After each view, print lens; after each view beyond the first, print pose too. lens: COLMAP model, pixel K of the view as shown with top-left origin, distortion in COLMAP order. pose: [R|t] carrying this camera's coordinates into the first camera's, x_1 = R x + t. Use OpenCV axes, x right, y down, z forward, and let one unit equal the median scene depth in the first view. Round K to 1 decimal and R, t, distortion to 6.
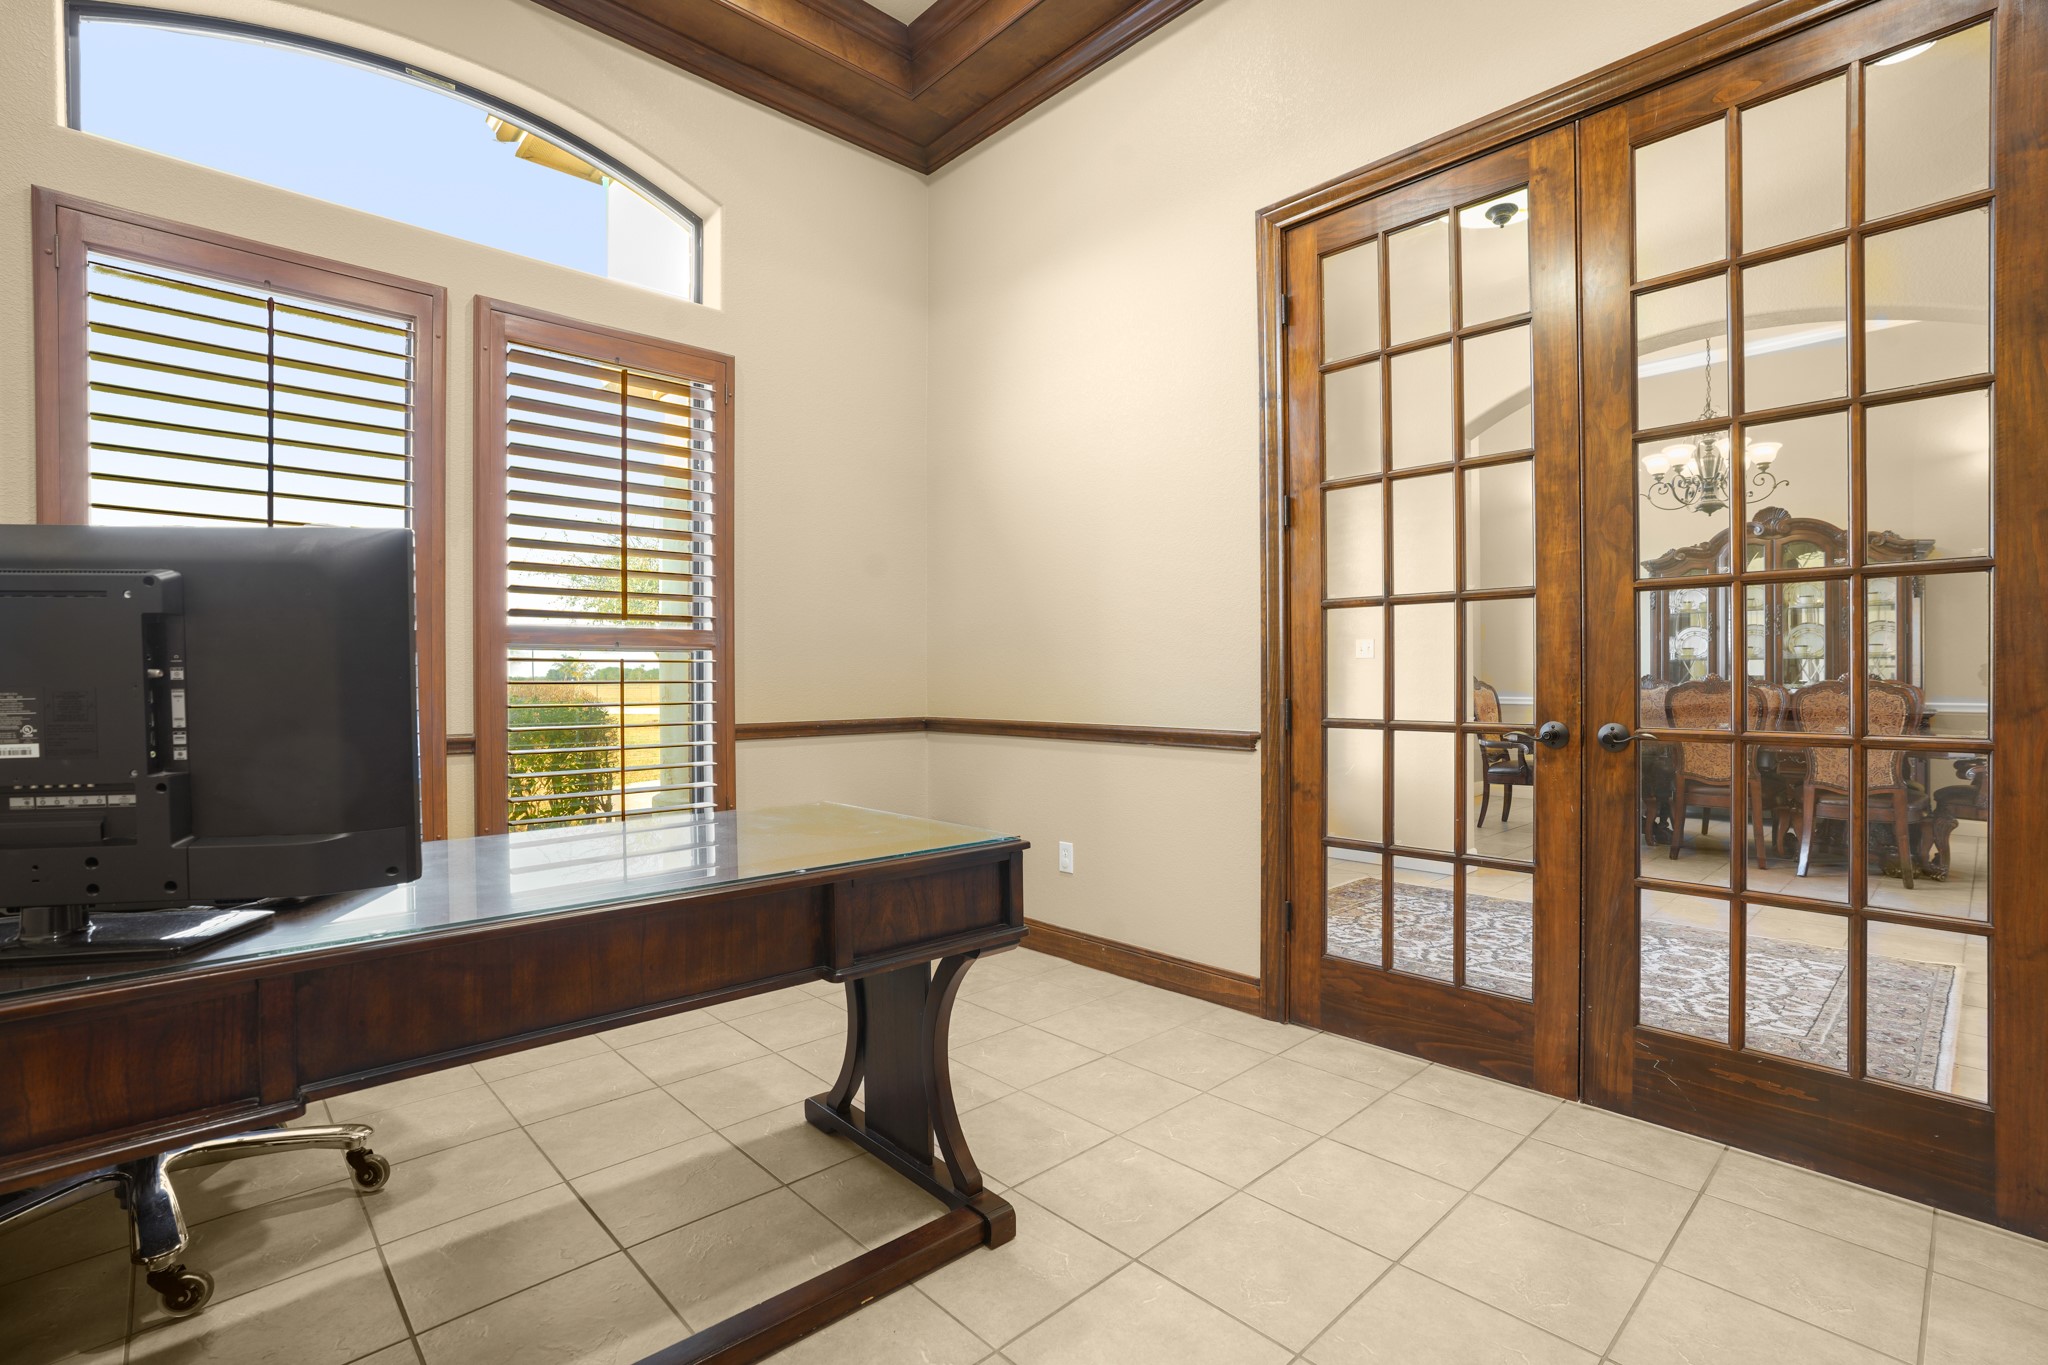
lens RADIAL K [[930.4, 0, 1039.3], [0, 930.4, 675.3], [0, 0, 1]] dist [-0.019809, 0.007998]
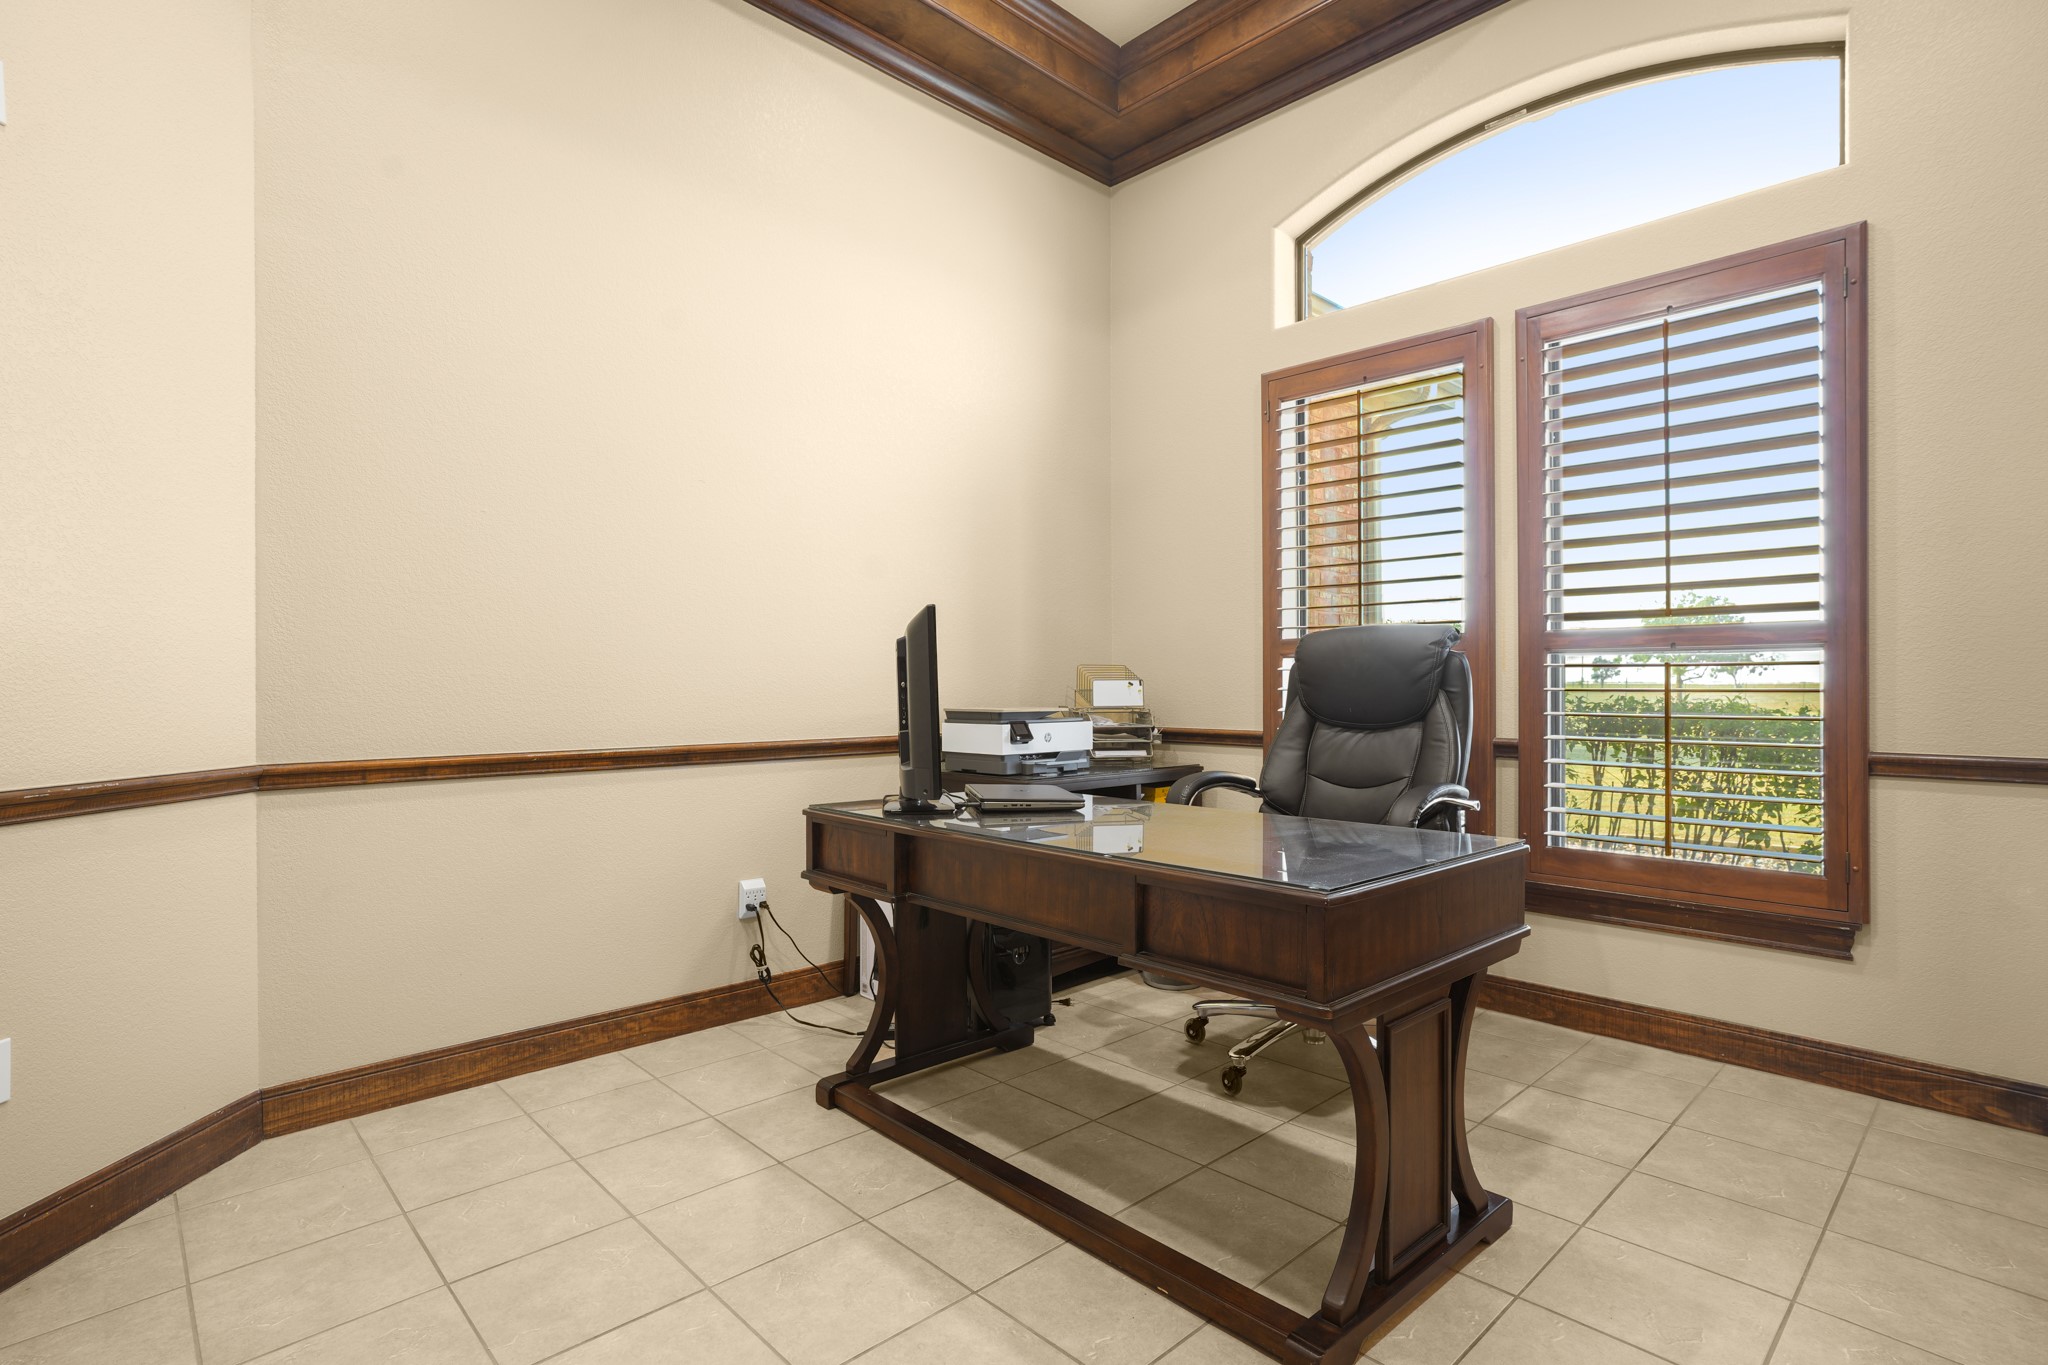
lens RADIAL K [[1004.1, 0, 1039.6], [0, 1004.1, 692.0], [0, 0, 1]] dist [-0.034116, 0.017196]
pose [[0.022912, 0.010621, -0.999681, 0.484162], [-0.001728, 0.999942, 0.010585, 0.000244], [0.999736, 0.001485, 0.022930, 0.446672]]
